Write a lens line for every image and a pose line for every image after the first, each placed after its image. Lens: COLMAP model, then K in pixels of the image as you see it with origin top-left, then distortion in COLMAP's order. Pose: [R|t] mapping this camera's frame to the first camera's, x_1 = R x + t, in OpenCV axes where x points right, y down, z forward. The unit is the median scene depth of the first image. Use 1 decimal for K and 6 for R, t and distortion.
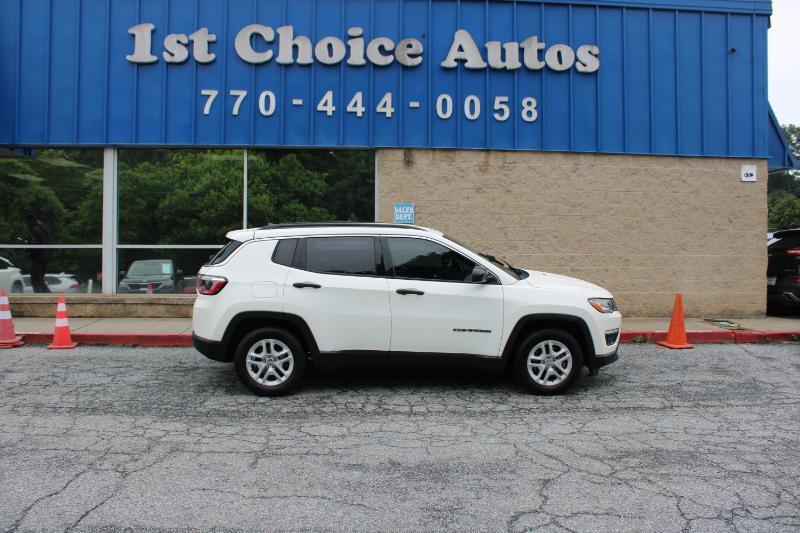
lens RADIAL K [[654.6, 0, 393.0], [0, 654.6, 263.9], [0, 0, 1]] dist [-0.167695, 0.150149]
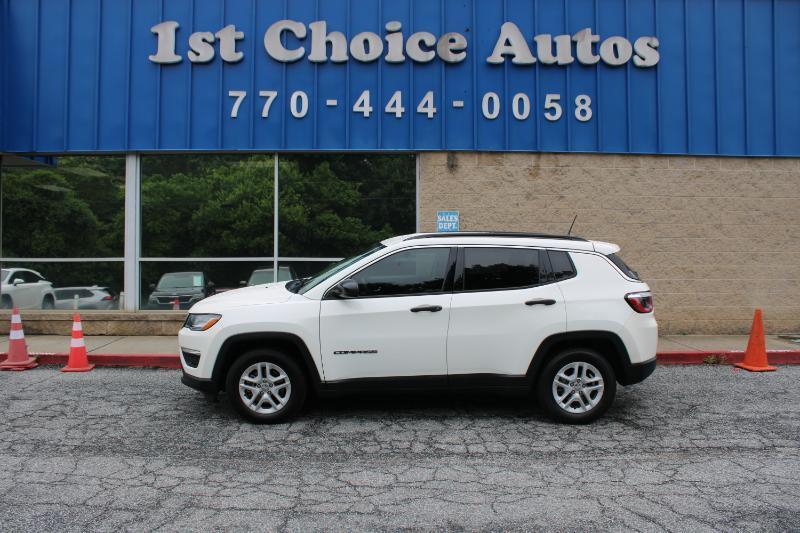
lens RADIAL K [[651.2, 0, 395.1], [0, 651.2, 267.7], [0, 0, 1]] dist [-0.167567, 0.144092]
pose [[0.998882, -0.004928, -0.047026, -0.014683], [0.004464, 0.999940, -0.009958, -0.004269], [0.047072, 0.009736, 0.998844, 0.083921]]
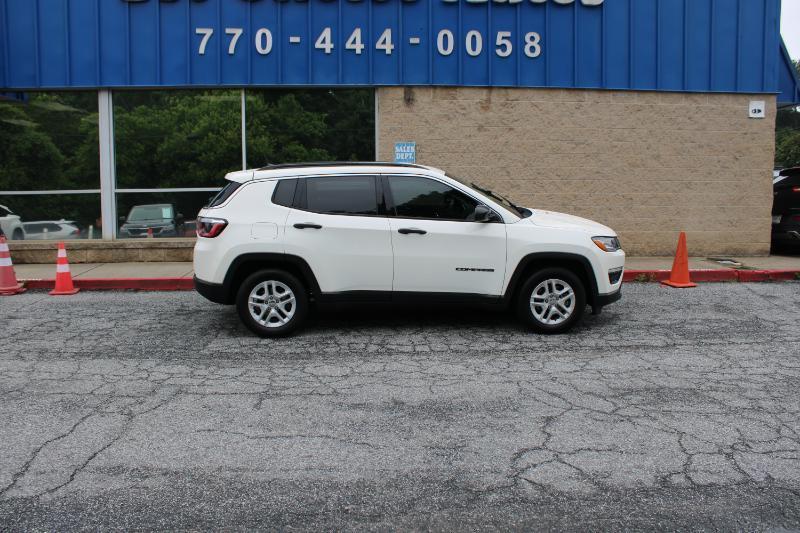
lens RADIAL K [[654.6, 0, 393.0], [0, 654.6, 263.9], [0, 0, 1]] dist [-0.167695, 0.150149]
pose [[0.999937, -0.010881, -0.002912, -0.000201], [0.011098, 0.995921, 0.089550, 0.001808], [0.001926, -0.089576, 0.995978, 0.005828]]
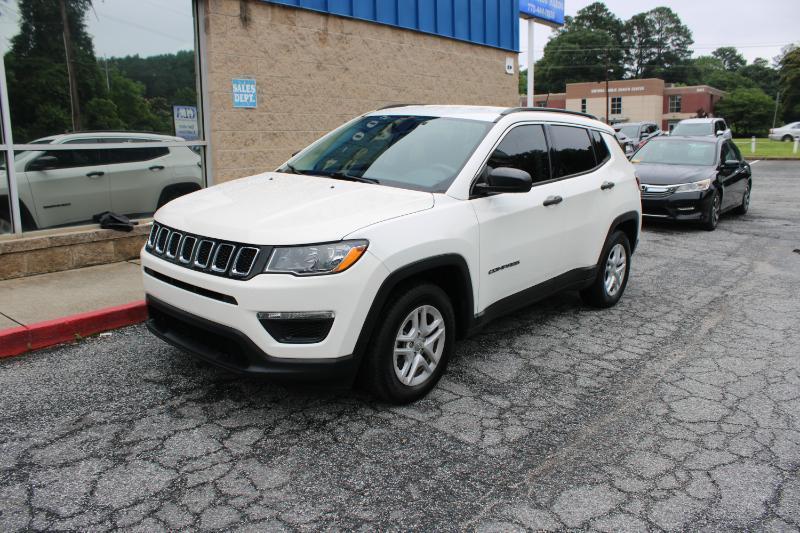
lens RADIAL K [[657.5, 0, 392.9], [0, 657.5, 264.8], [0, 0, 1]] dist [-0.162854, 0.142762]
pose [[0.689746, -0.146973, 0.708977, -0.393202], [0.028914, 0.983991, 0.175855, -0.013003], [-0.723473, -0.100796, 0.682954, 0.389319]]
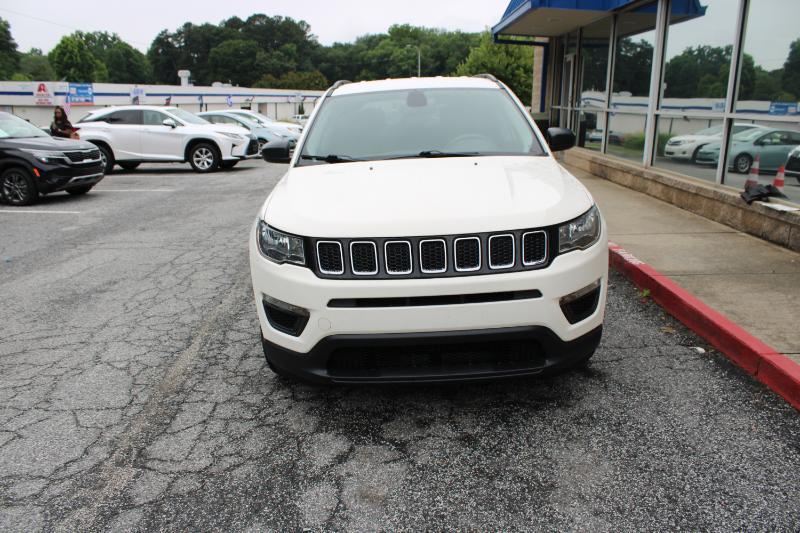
lens RADIAL K [[654.6, 0, 393.0], [0, 654.6, 263.9], [0, 0, 1]] dist [-0.167695, 0.150149]
pose [[-0.070423, 0.235802, -0.969246, 0.482587], [-0.031025, 0.970671, 0.238403, -0.021480], [0.997035, 0.046860, -0.061042, 0.691144]]
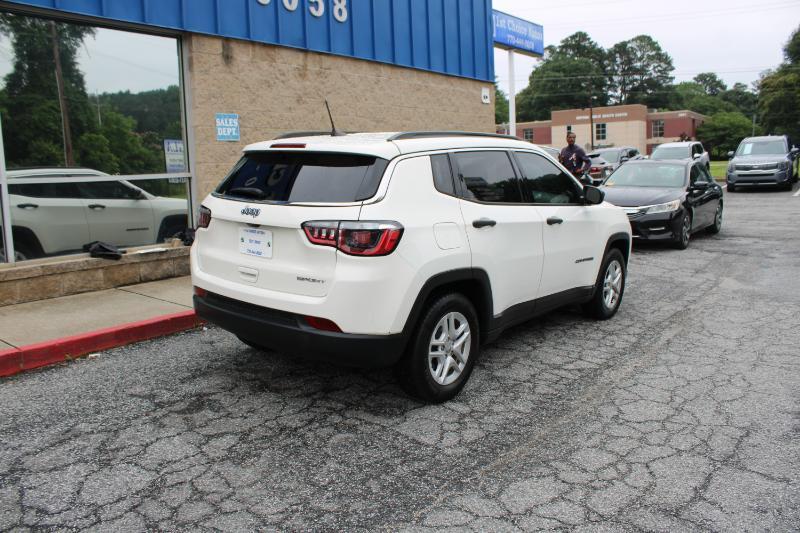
lens RADIAL K [[654.6, 0, 393.0], [0, 654.6, 263.9], [0, 0, 1]] dist [-0.167695, 0.150149]
pose [[0.678416, -0.128443, 0.723363, -0.402680], [0.047149, 0.990181, 0.131601, -0.010768], [-0.733164, -0.055175, 0.677810, 0.359109]]
